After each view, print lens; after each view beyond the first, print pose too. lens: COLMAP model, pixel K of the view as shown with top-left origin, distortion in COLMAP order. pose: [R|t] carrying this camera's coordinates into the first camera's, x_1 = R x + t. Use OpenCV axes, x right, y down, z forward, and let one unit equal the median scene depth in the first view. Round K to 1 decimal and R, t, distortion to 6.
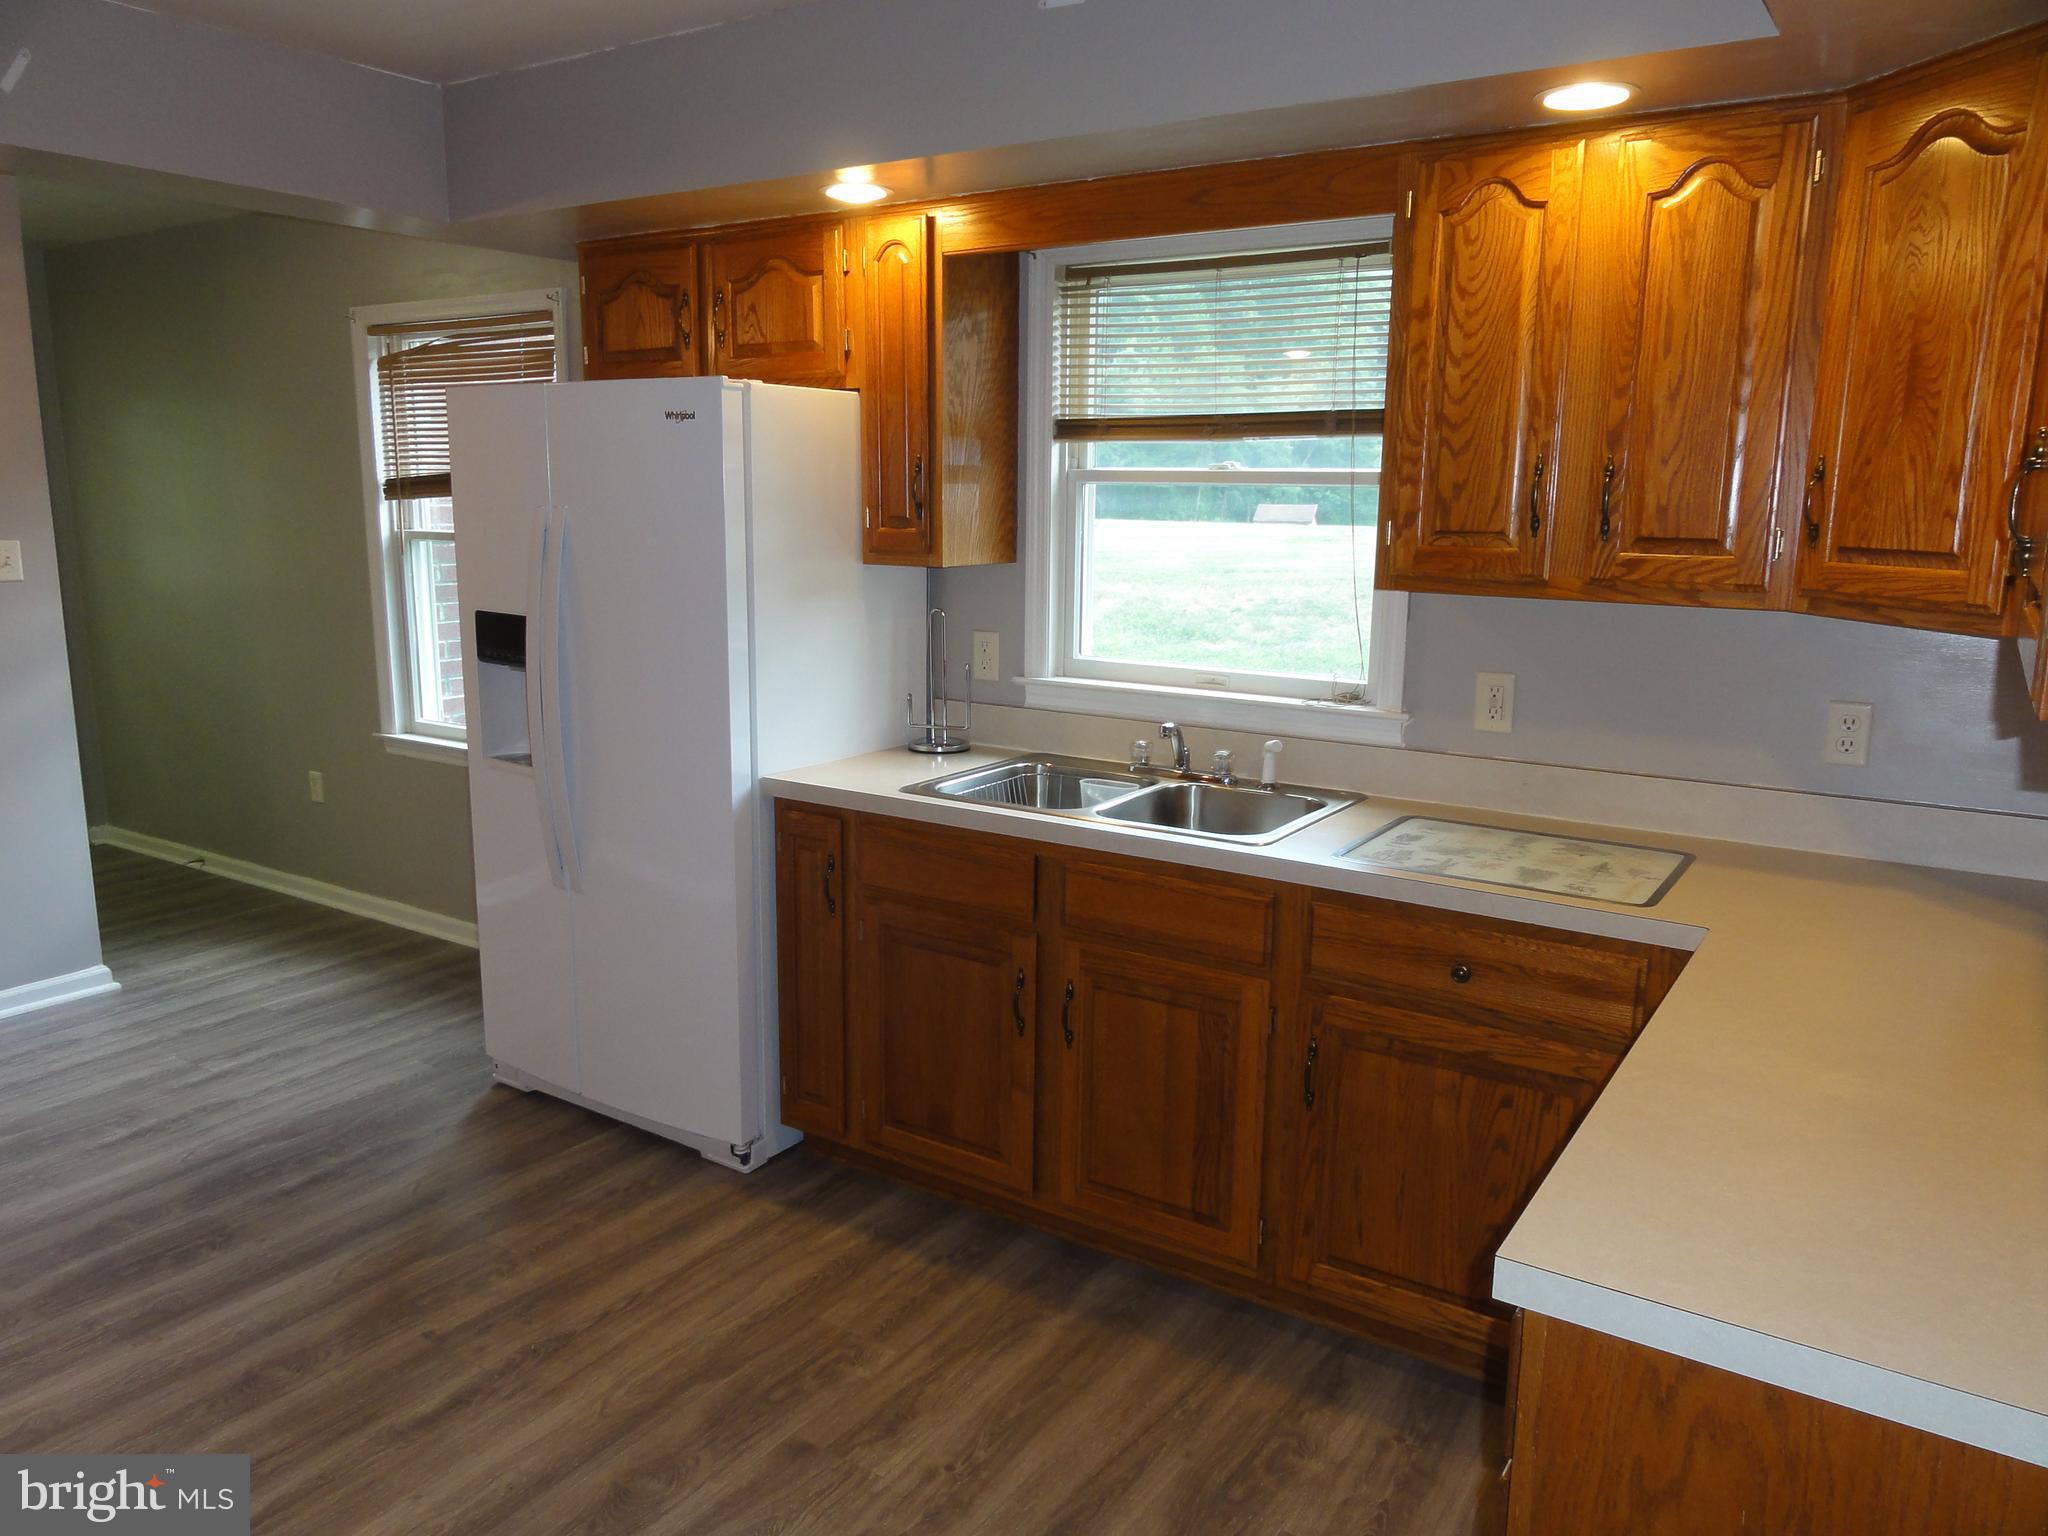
lens RADIAL K [[1444.8, 0, 1026.2], [0, 1444.8, 765.7], [0, 0, 1]] dist [-0.002260, -0.000763]
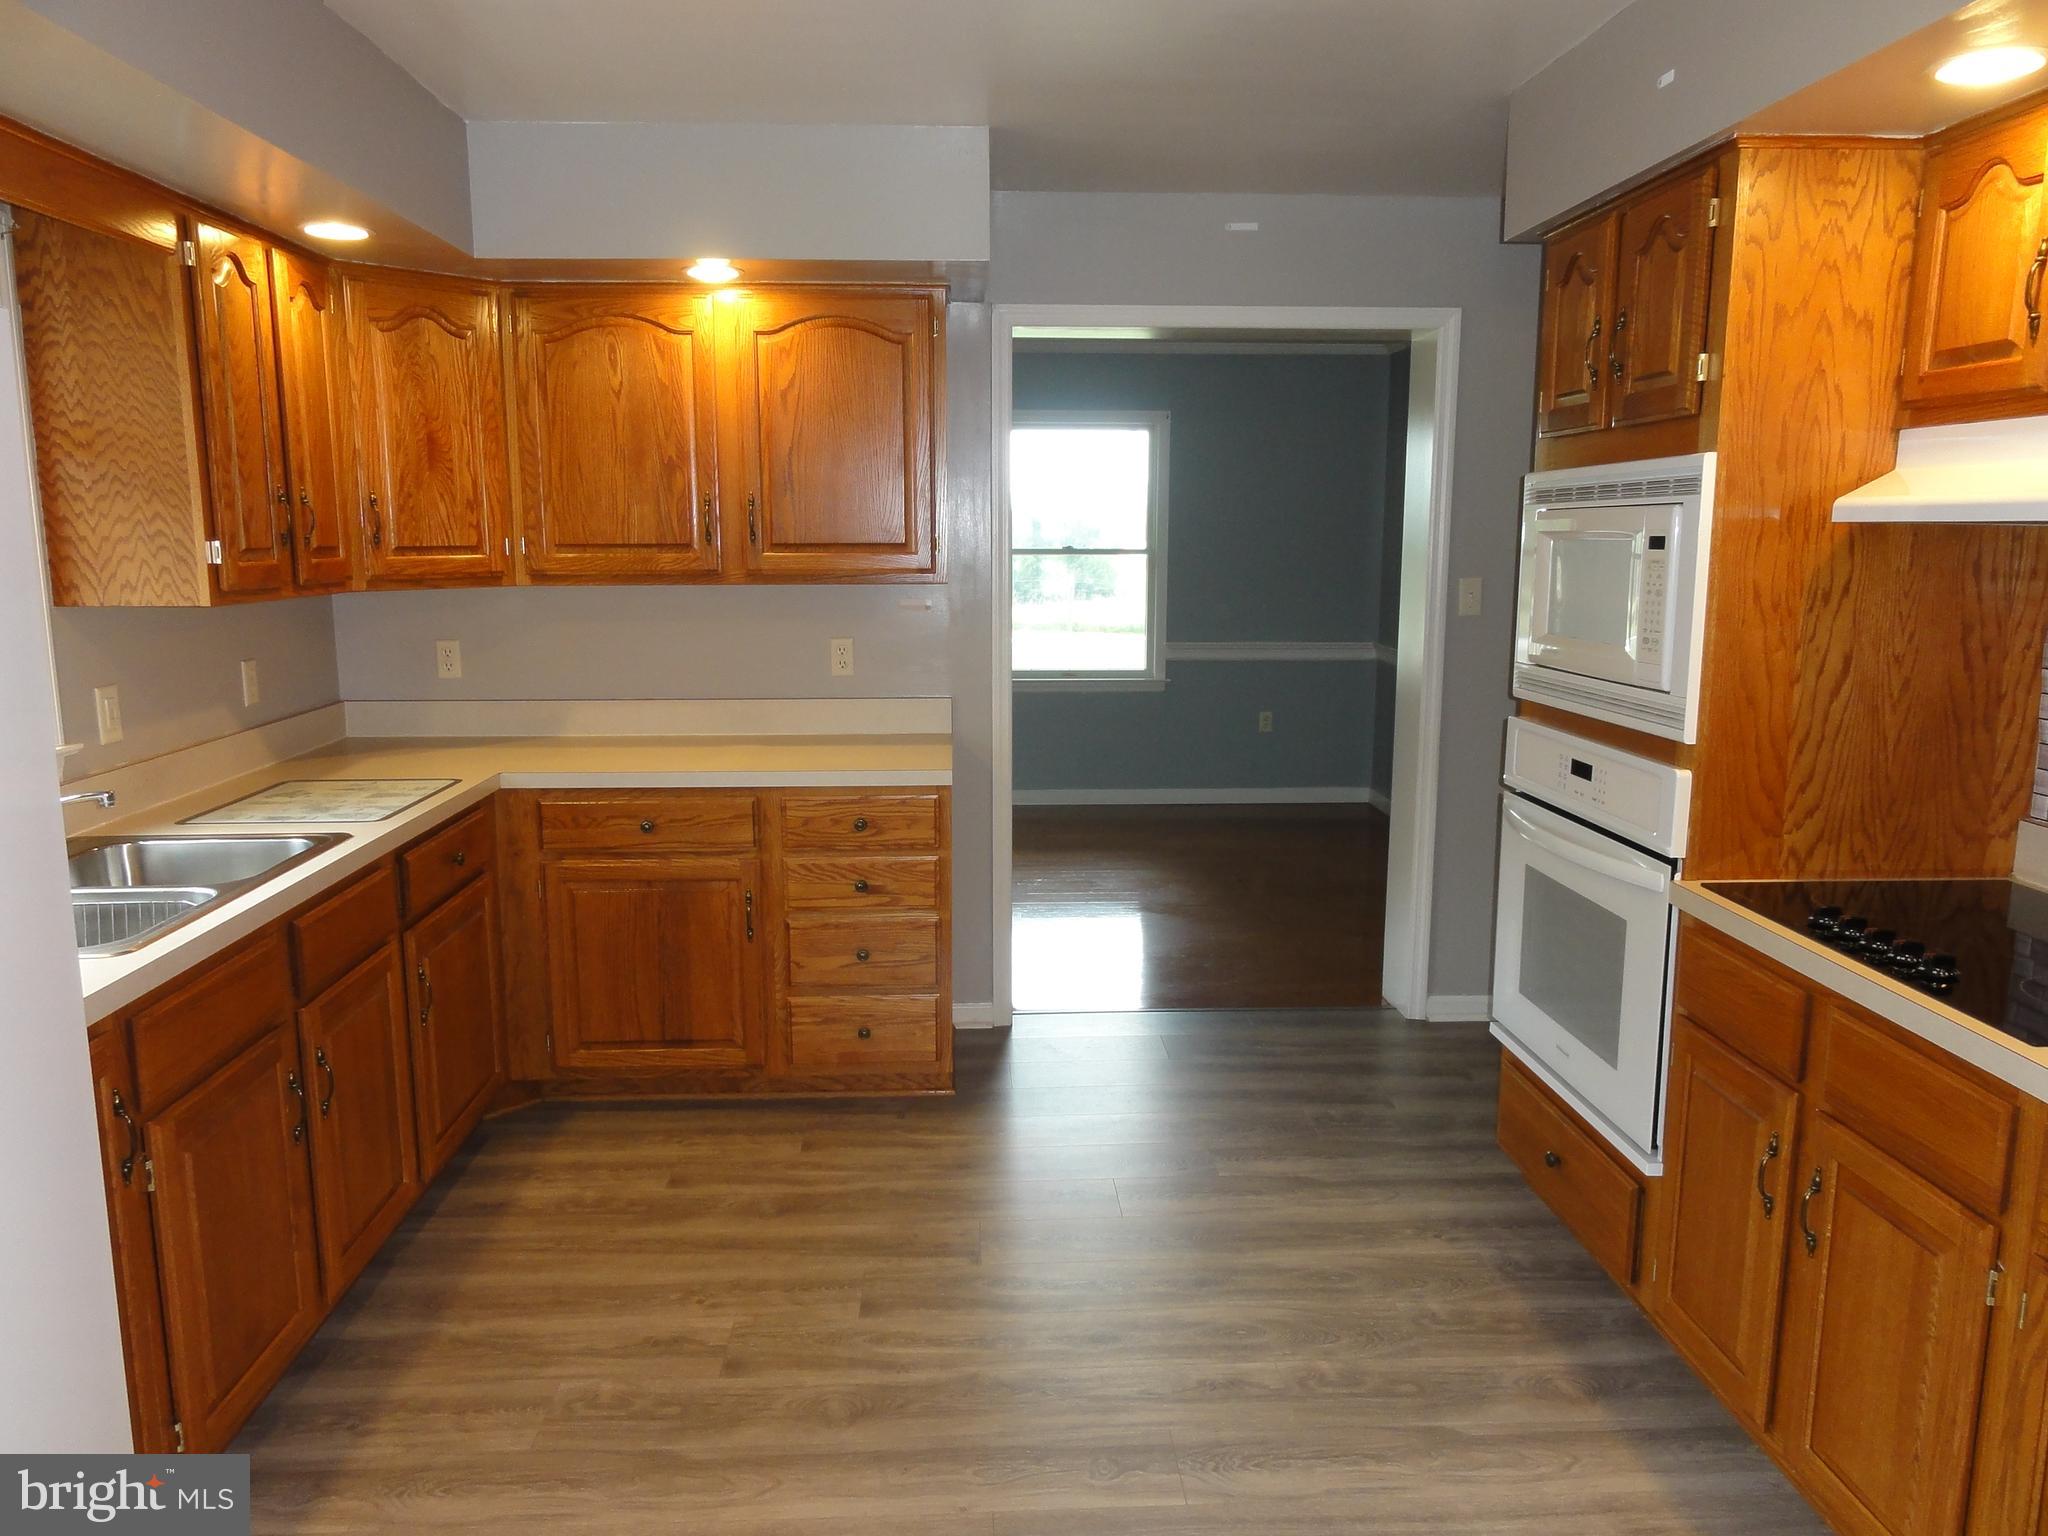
lens RADIAL K [[1444.8, 0, 1022.5], [0, 1444.8, 771.9], [0, 0, 1]] dist [-0.002260, -0.000763]
pose [[-0.588814, -0.143738, 0.795385, -1.134067], [0.148765, 0.947976, 0.281443, -0.251206], [-0.794460, 0.284043, -0.536799, 1.314445]]
